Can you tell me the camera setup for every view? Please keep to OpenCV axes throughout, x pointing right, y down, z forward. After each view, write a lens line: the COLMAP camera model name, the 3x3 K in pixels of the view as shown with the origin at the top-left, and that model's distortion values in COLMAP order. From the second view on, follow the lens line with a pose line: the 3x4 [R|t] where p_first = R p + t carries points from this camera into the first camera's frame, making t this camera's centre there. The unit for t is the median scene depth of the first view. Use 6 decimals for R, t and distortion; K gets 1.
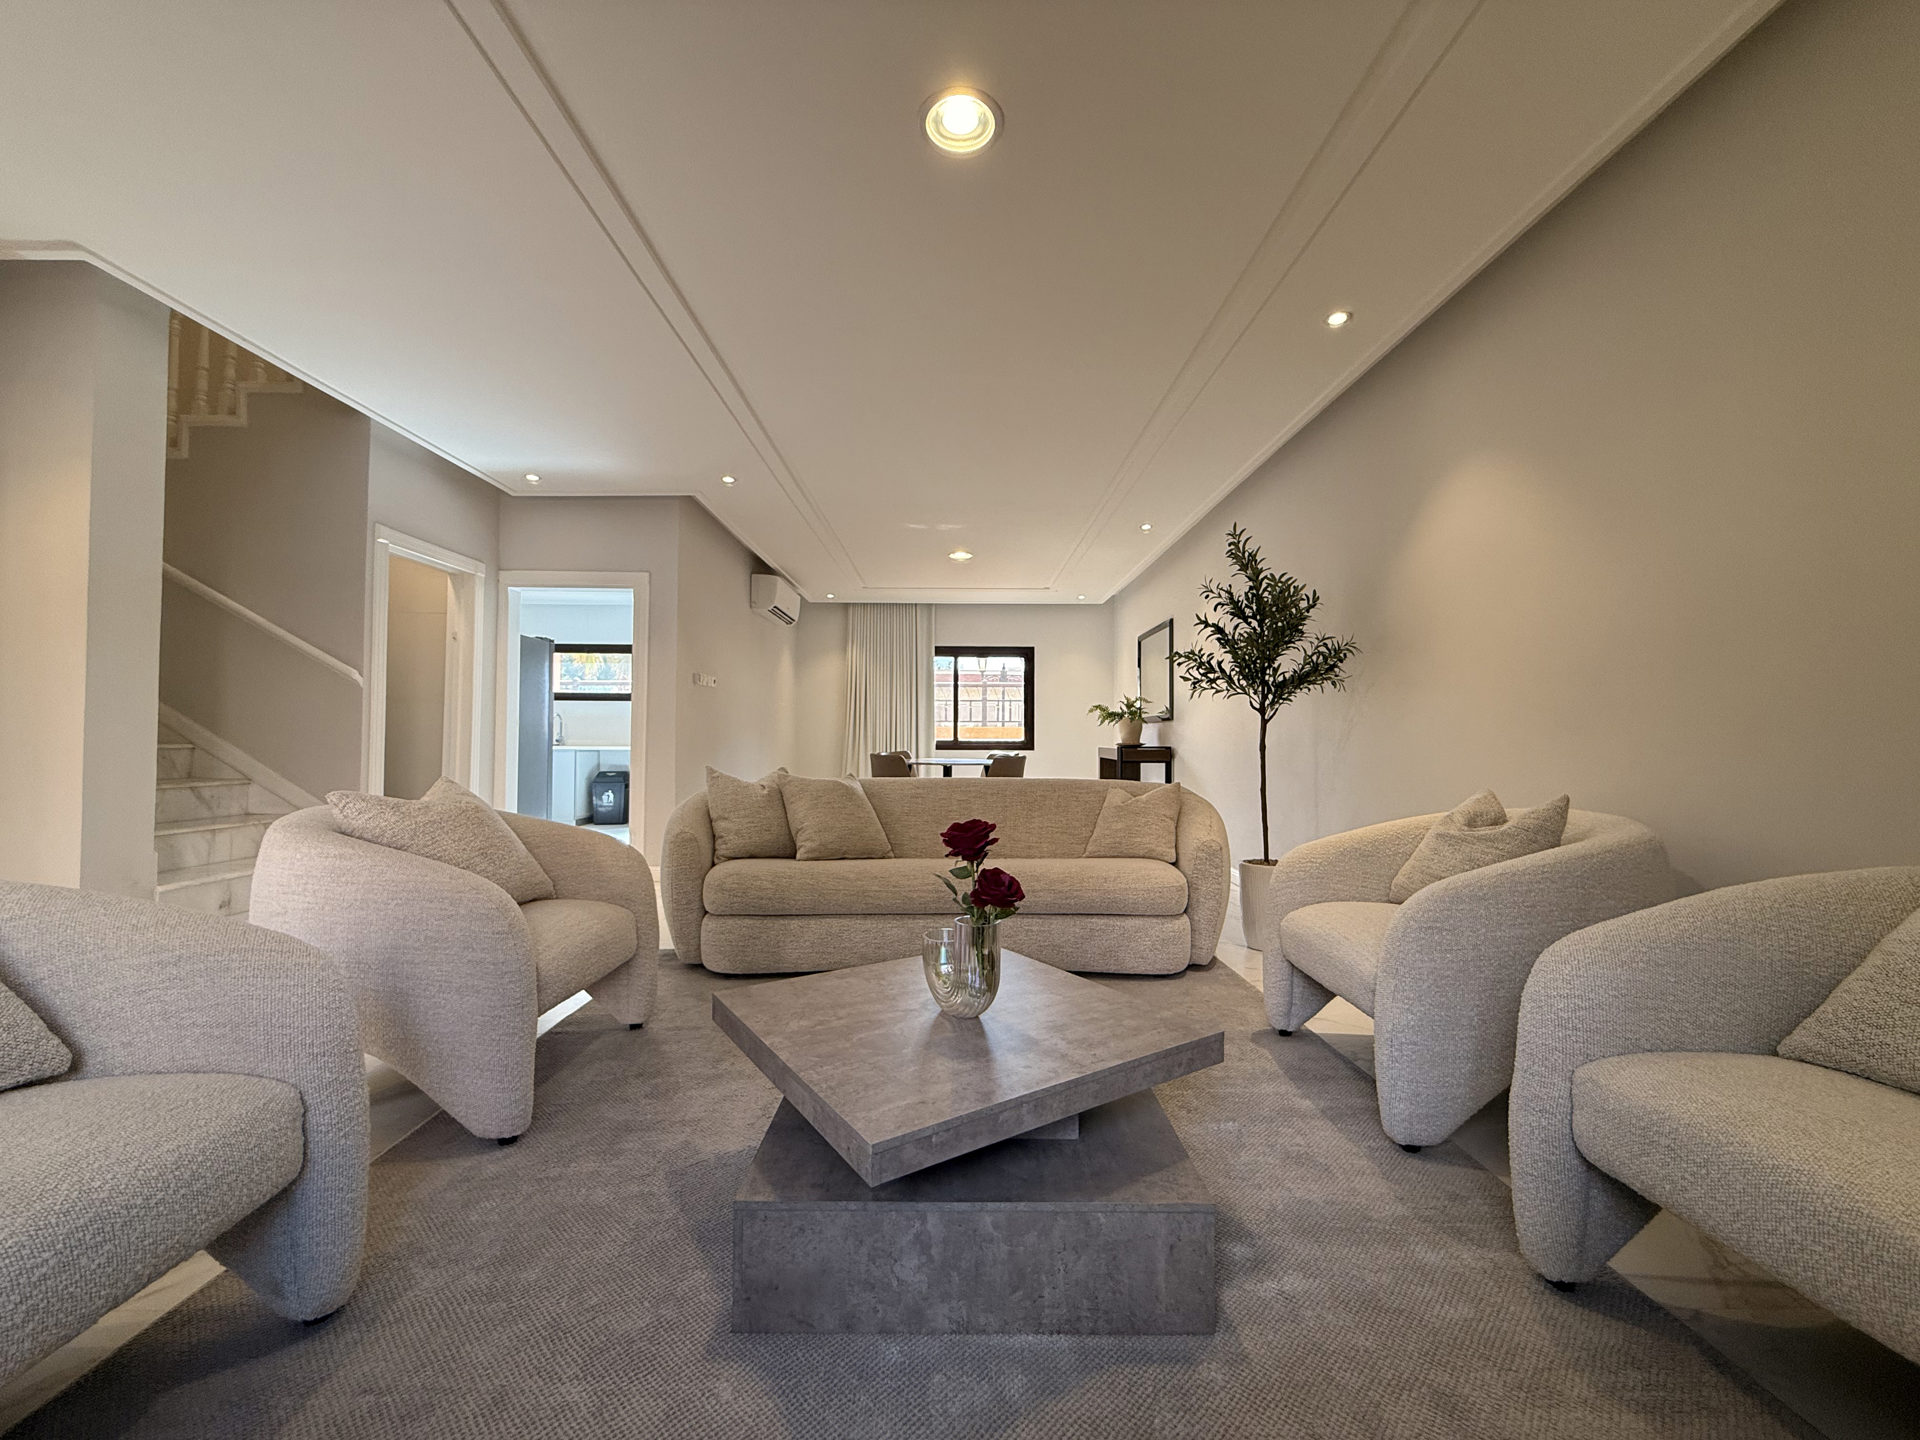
lens RADIAL K [[768.6, 0, 961.6], [0, 768.6, 721.6], [0, 0, 1]] dist [-0.000622, -0.000069]
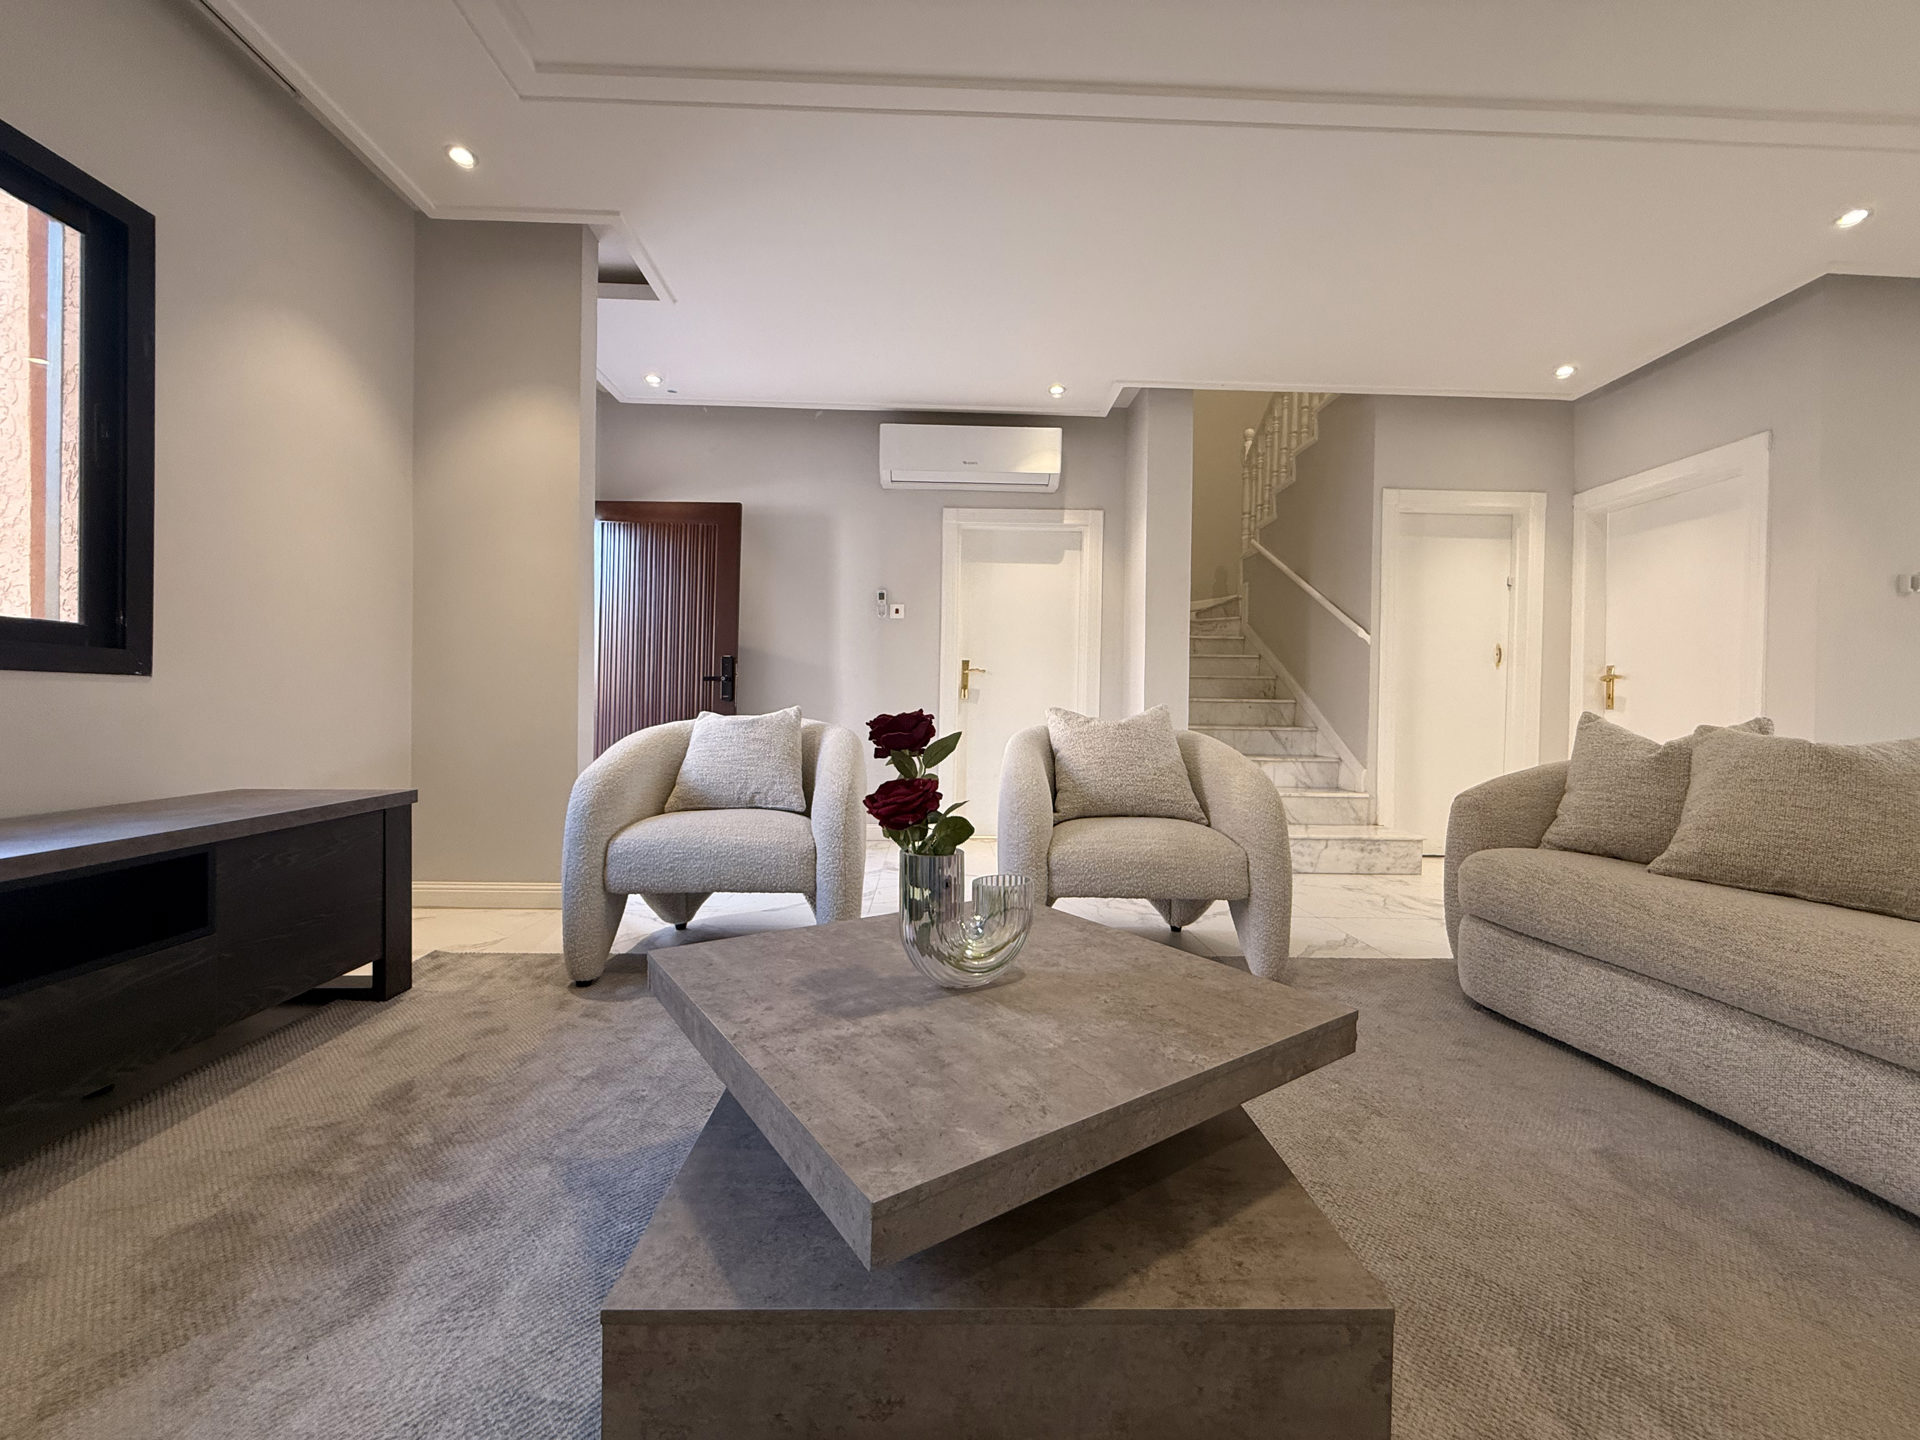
lens RADIAL K [[768.6, 0, 957.4], [0, 768.6, 711.6], [0, 0, 1]] dist [-0.000622, -0.000069]
pose [[0.008282, -0.006325, -0.999946, 0.345087], [0.006117, 0.999962, -0.006275, 0.061385], [0.999947, -0.006065, 0.008320, 0.472199]]
